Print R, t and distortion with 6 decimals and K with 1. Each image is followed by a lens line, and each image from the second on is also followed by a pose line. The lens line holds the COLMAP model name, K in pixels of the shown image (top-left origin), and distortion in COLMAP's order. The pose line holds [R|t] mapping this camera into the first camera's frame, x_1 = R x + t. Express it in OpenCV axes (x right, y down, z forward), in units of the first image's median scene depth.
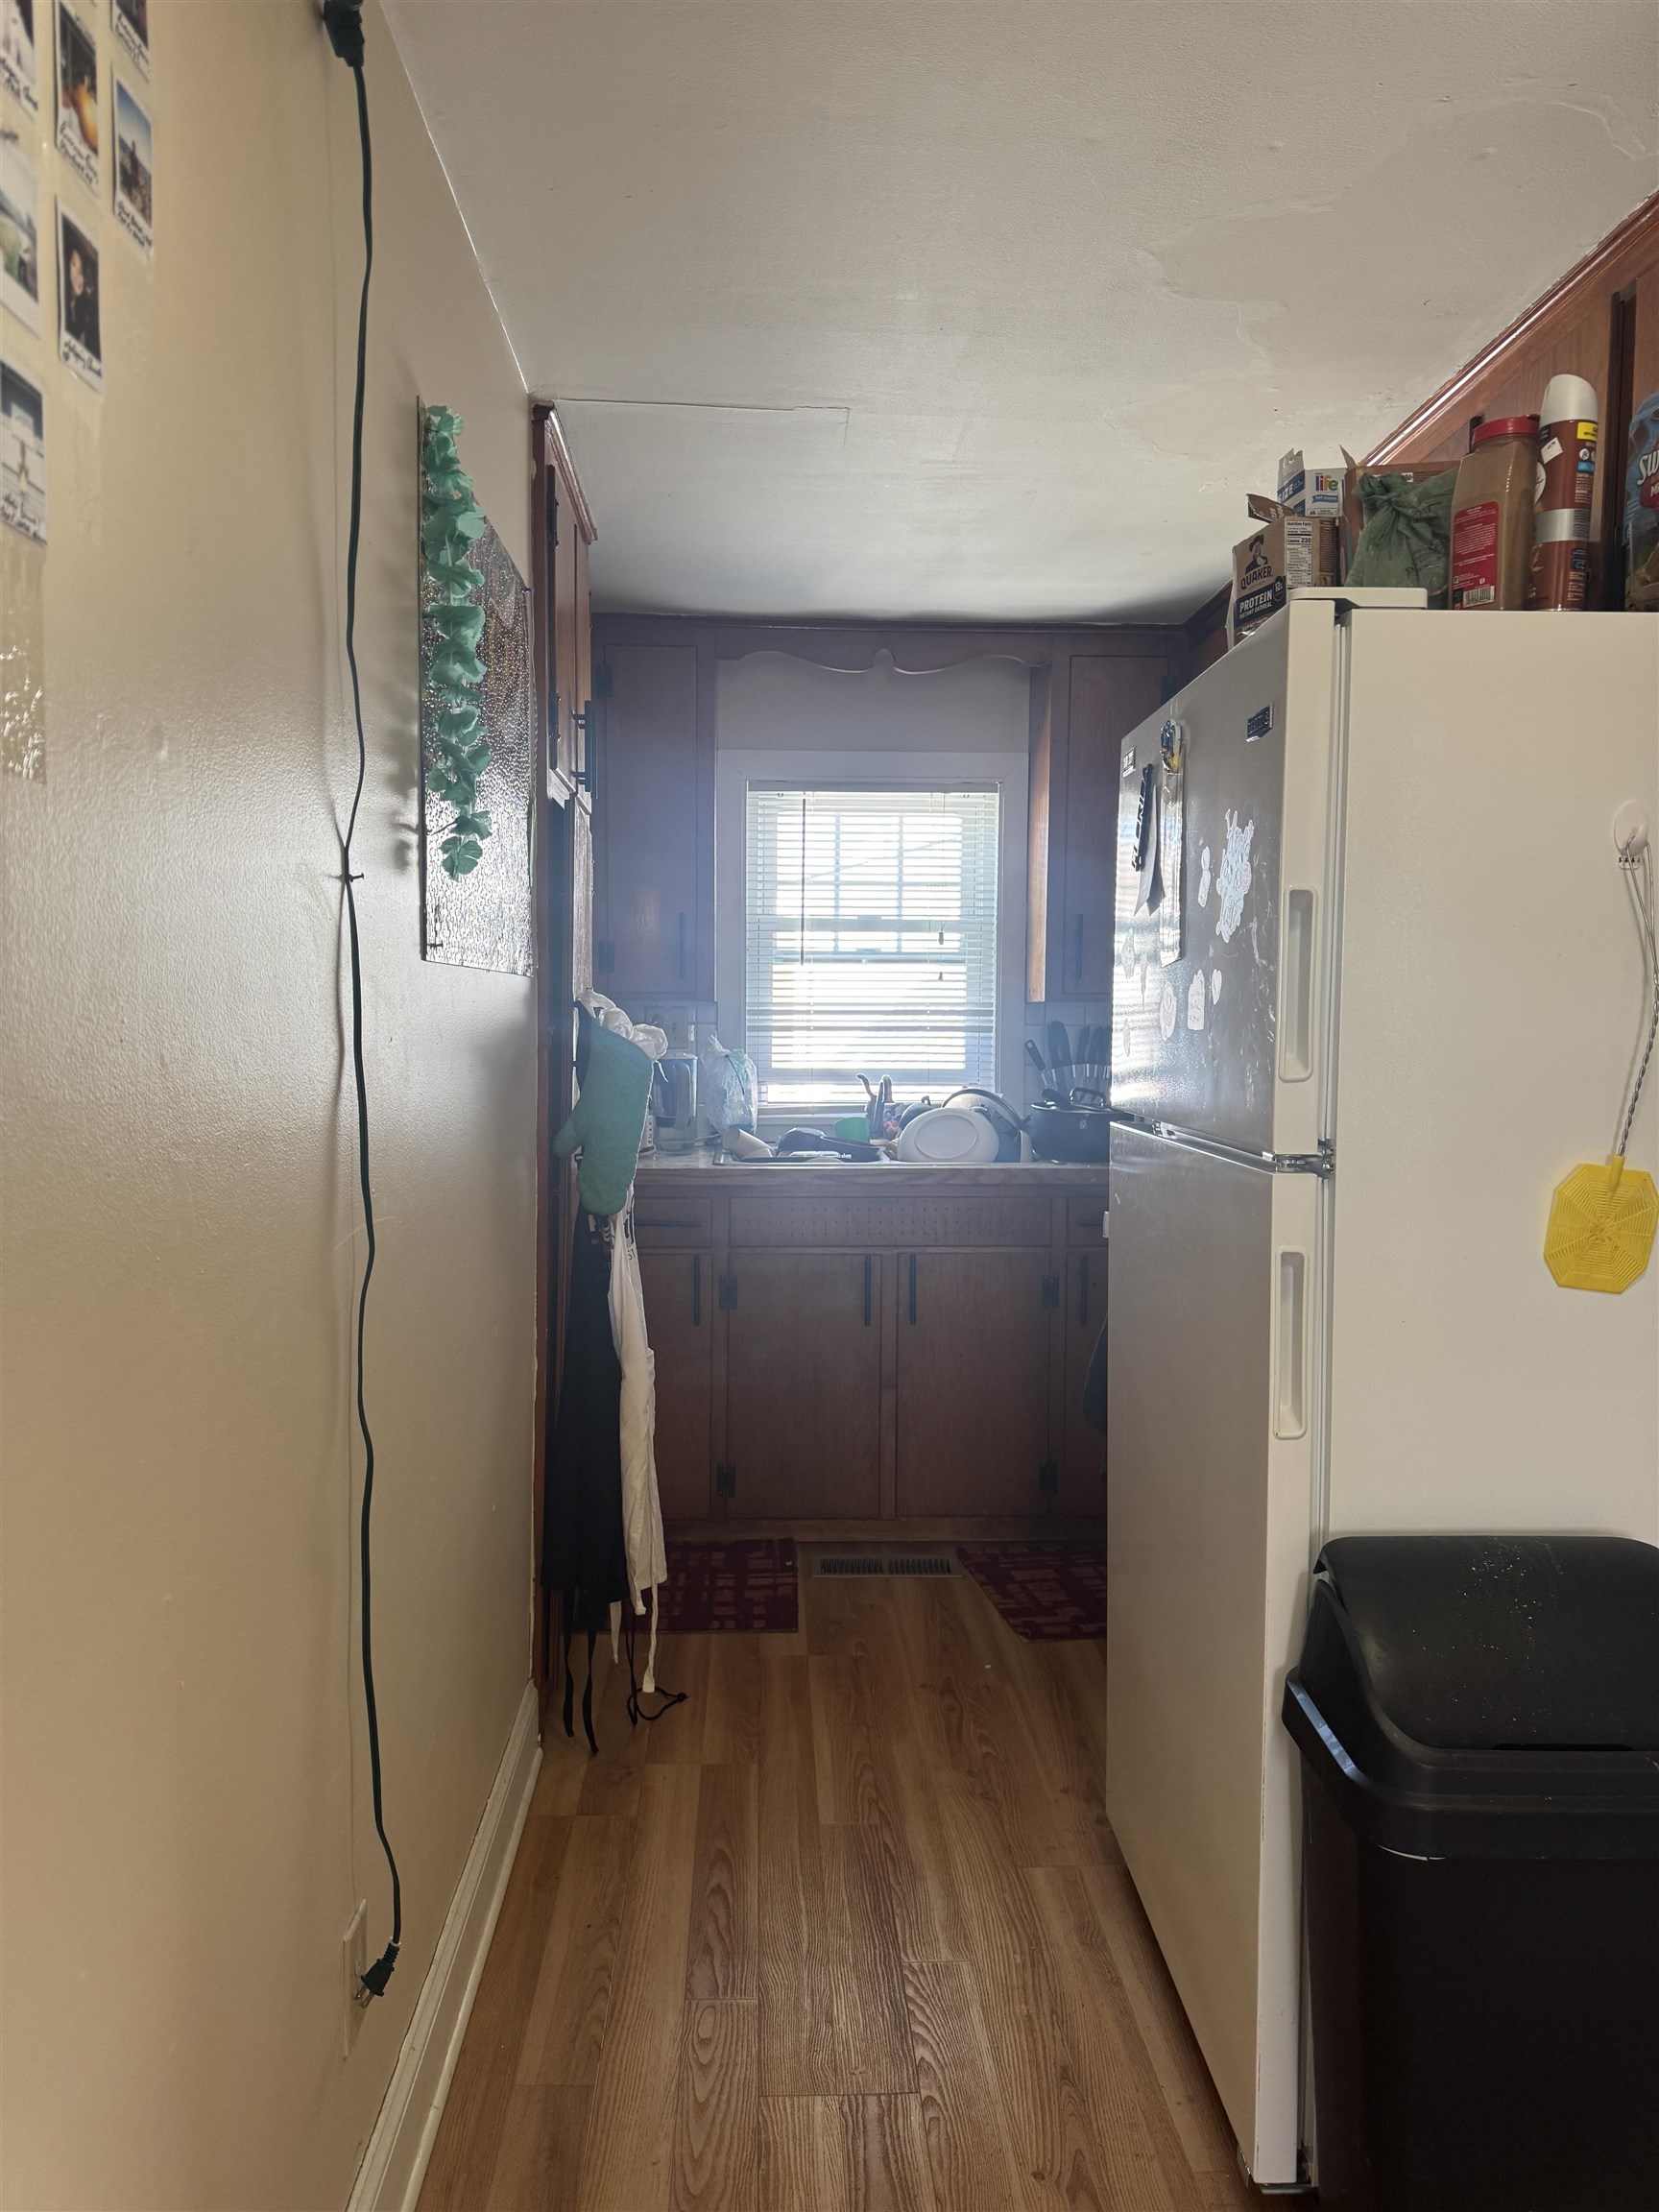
lens RADIAL K [[1557.6, 0, 819.1], [0, 1557.6, 1098.1], [0, 0, 1]] dist [0.034454, -0.031459]
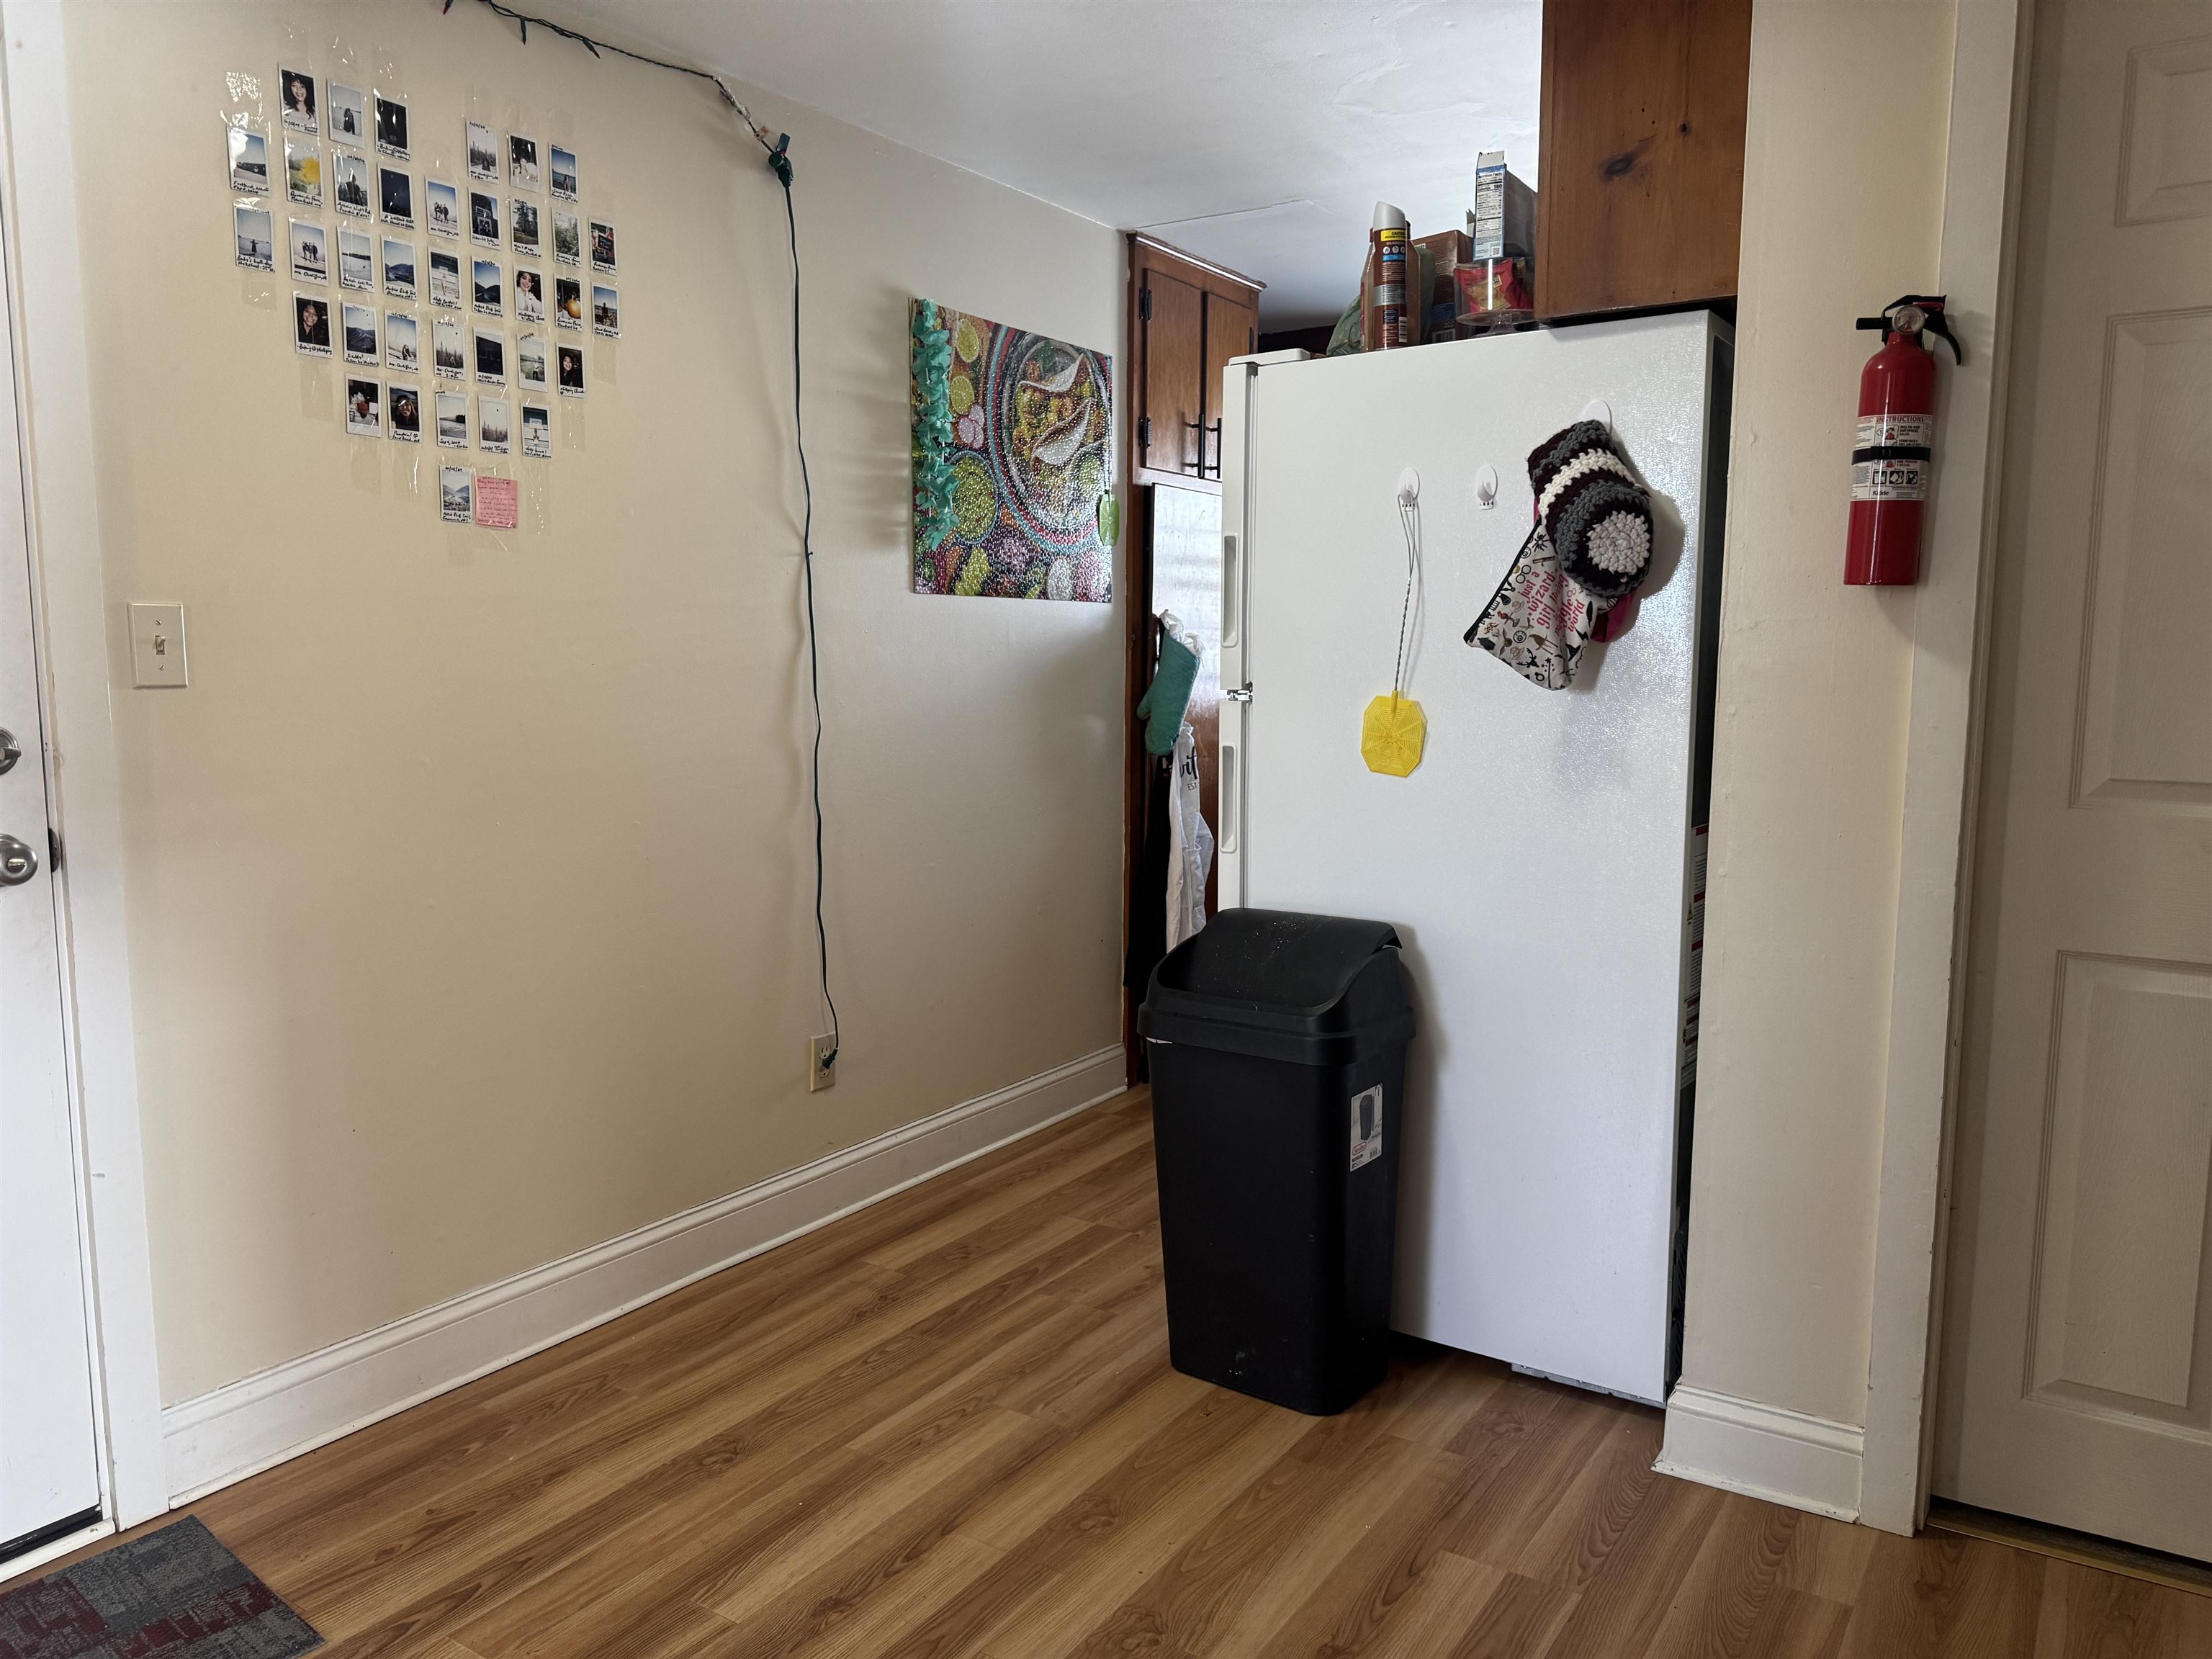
lens RADIAL K [[1557.6, 0, 1122.3], [0, 1557.6, 832.4], [0, 0, 1]] dist [0.034454, -0.031459]
pose [[0.809502, 0.058747, -0.584170, 1.239655], [-0.024937, 0.997524, 0.065759, 0.085107], [0.586587, -0.038664, 0.808963, -0.477889]]
